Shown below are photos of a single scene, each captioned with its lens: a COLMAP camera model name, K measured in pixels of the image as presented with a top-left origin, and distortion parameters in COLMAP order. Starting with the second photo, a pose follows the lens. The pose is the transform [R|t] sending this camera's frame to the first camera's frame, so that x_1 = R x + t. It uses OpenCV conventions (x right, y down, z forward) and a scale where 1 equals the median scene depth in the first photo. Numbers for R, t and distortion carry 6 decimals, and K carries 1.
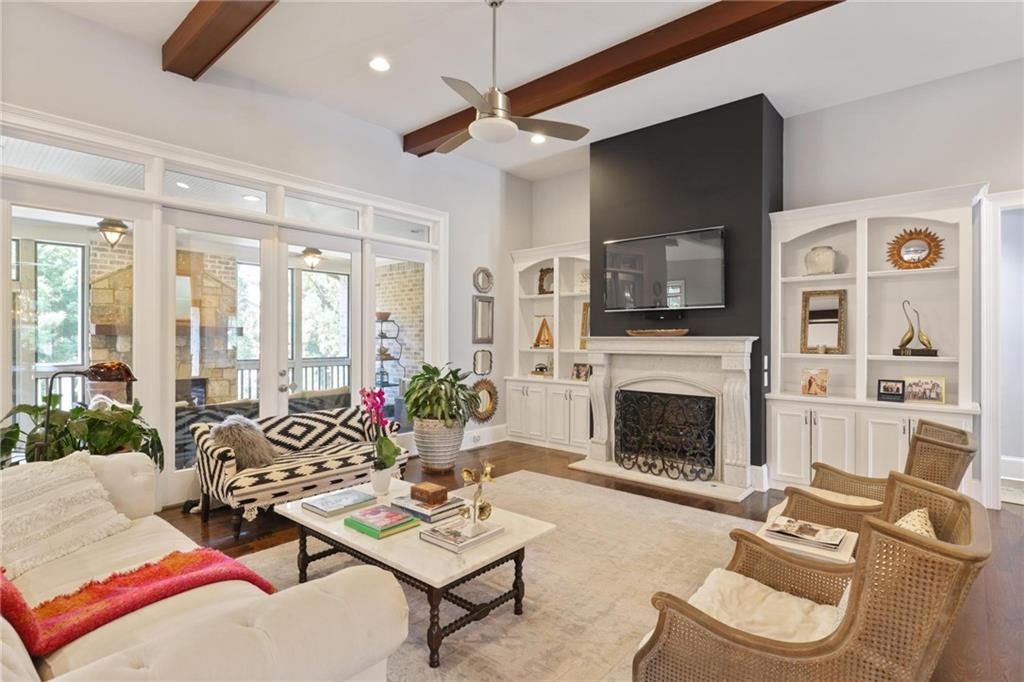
lens RADIAL K [[509.0, 0, 510.7], [0, 509.0, 336.1], [0, 0, 1]] dist [0.004003, -0.000299]
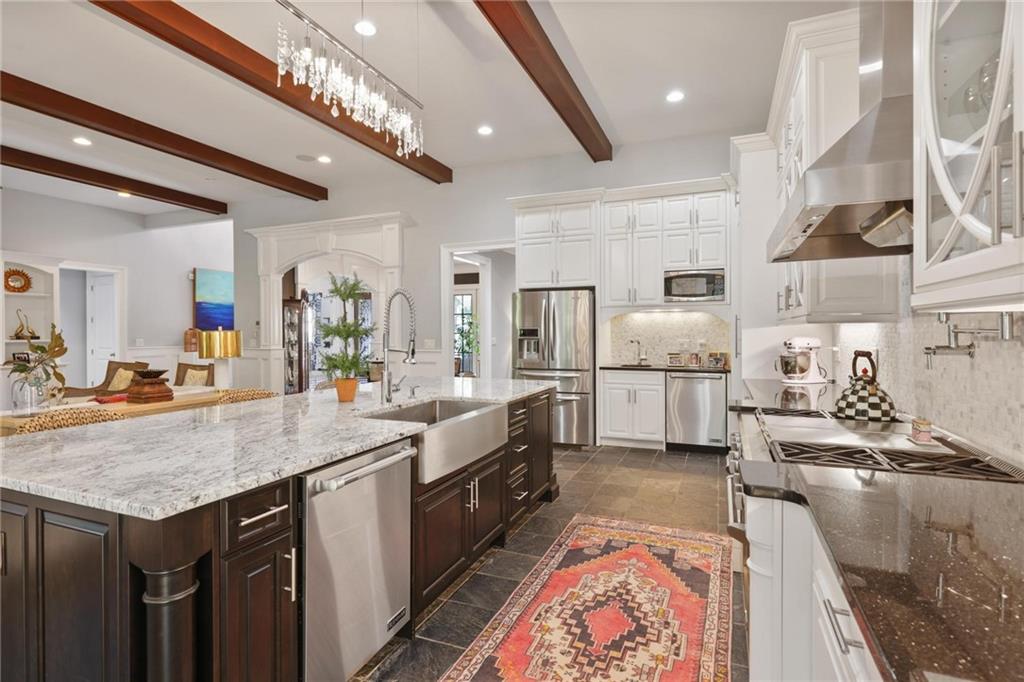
lens RADIAL K [[509.0, 0, 517.0], [0, 509.0, 330.5], [0, 0, 1]] dist [0.004003, -0.000299]
pose [[-0.309156, 0.001596, 0.951010, -1.408102], [-0.000162, 0.999998, -0.001731, 0.007810], [-0.951011, -0.000689, -0.309156, -0.107258]]
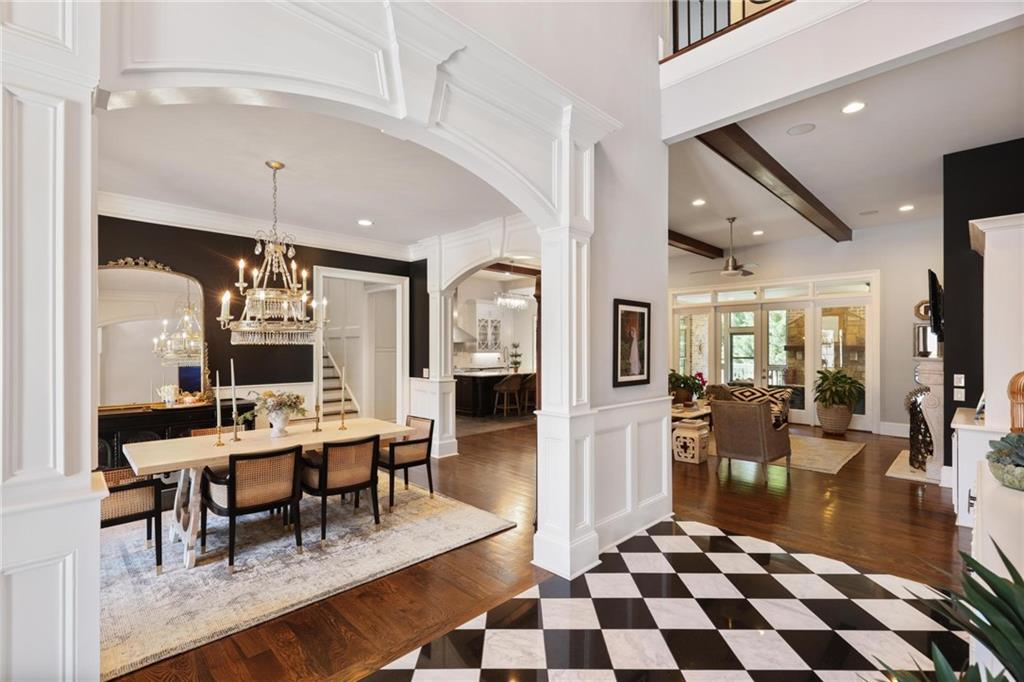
lens RADIAL K [[460.4, 0, 507.4], [0, 460.4, 344.5], [0, 0, 1]] dist [0.000600, -0.000015]
pose [[-0.095474, -0.006435, -0.995411, 1.598544], [0.006615, 0.999953, -0.007099, -0.031758], [0.995410, -0.007262, -0.095427, 0.082296]]
